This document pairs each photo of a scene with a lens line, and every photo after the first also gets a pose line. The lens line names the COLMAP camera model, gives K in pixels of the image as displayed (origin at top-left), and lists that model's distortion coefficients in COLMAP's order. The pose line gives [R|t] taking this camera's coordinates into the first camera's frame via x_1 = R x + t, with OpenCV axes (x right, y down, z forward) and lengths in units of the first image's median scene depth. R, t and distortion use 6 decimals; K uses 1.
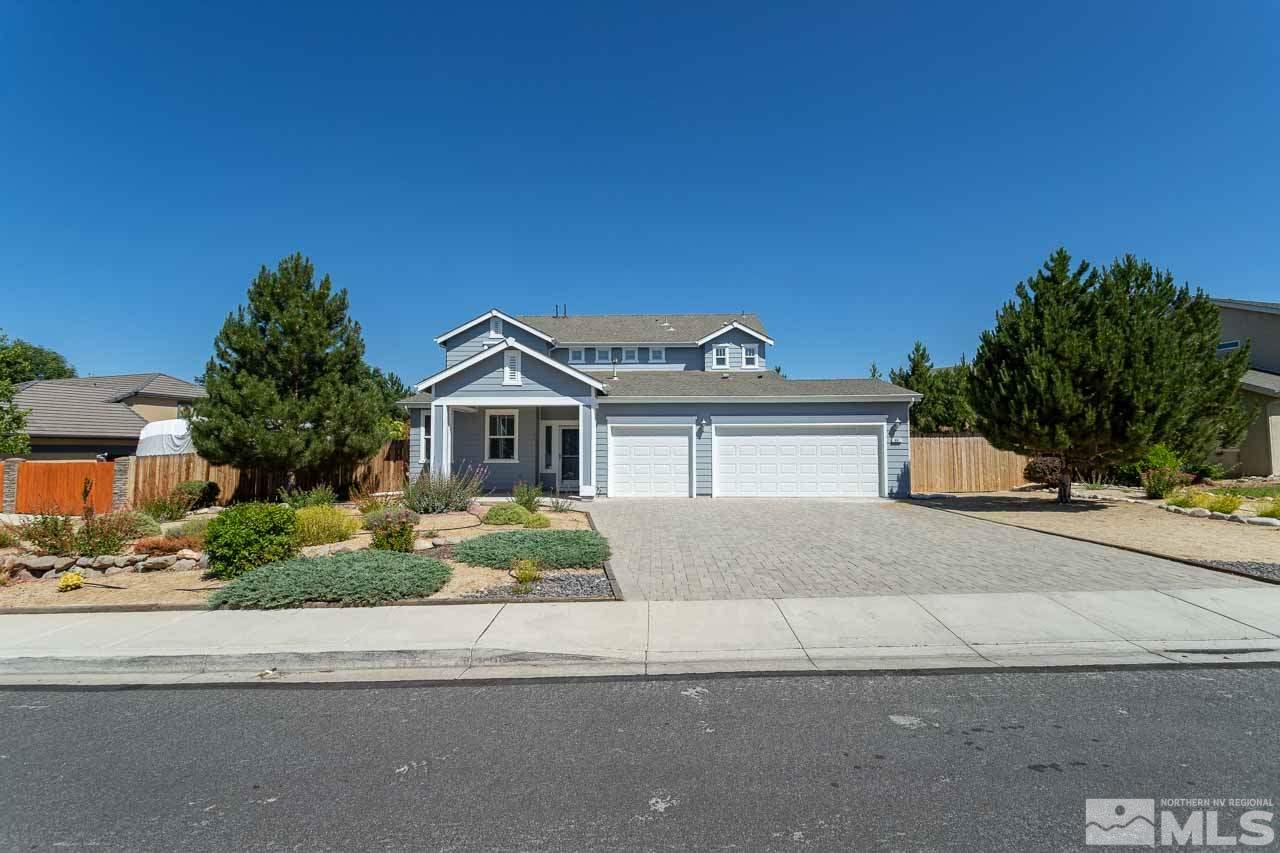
lens RADIAL K [[502.4, 0, 686.2], [0, 502.4, 389.9], [0, 0, 1]] dist [0.002185, 0.000267]
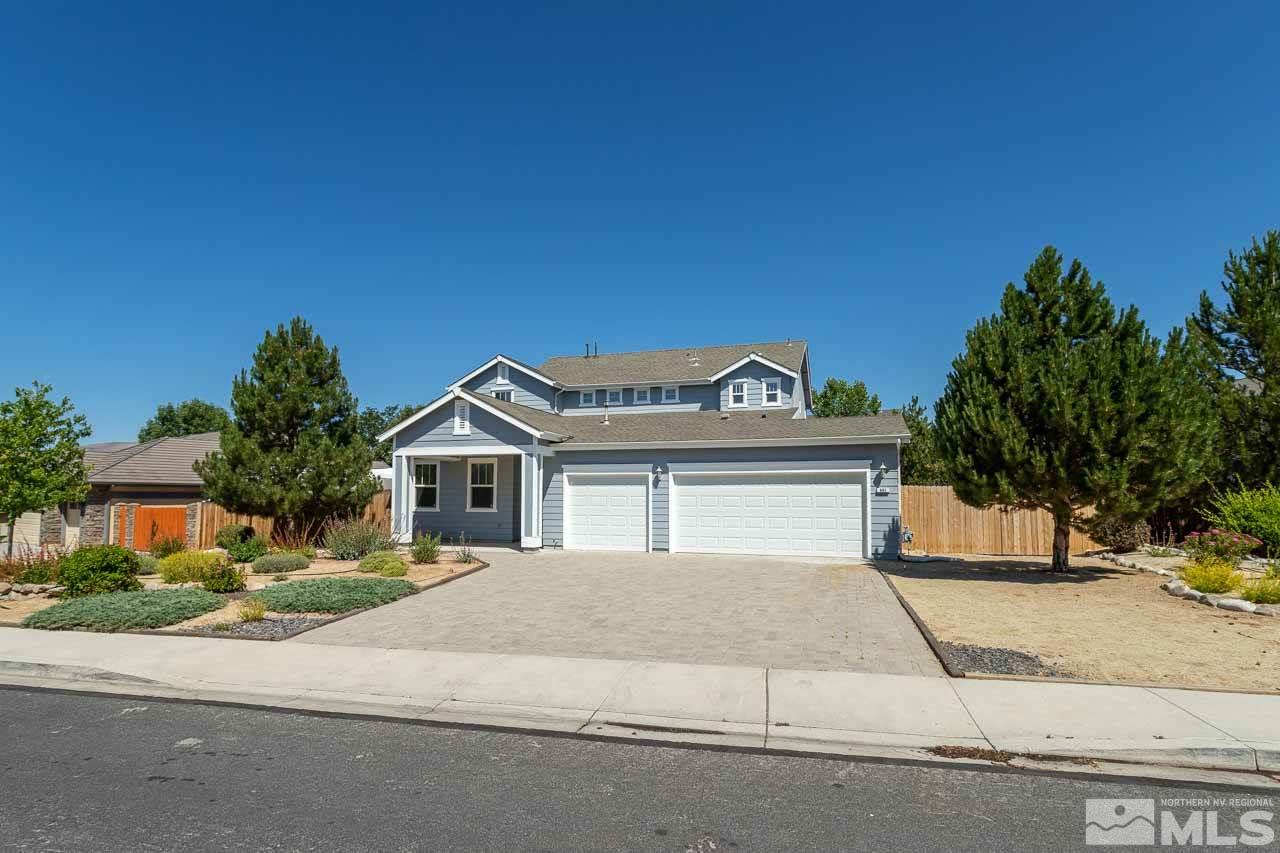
lens RADIAL K [[582.7, 0, 709.6], [0, 582.7, 426.9], [0, 0, 1]] dist [0.002700, 0.000448]
pose [[0.969913, -0.024153, -0.242250, 0.381133], [0.024205, 0.999703, -0.002763, -0.008882], [0.242245, -0.003184, 0.970210, -0.005644]]
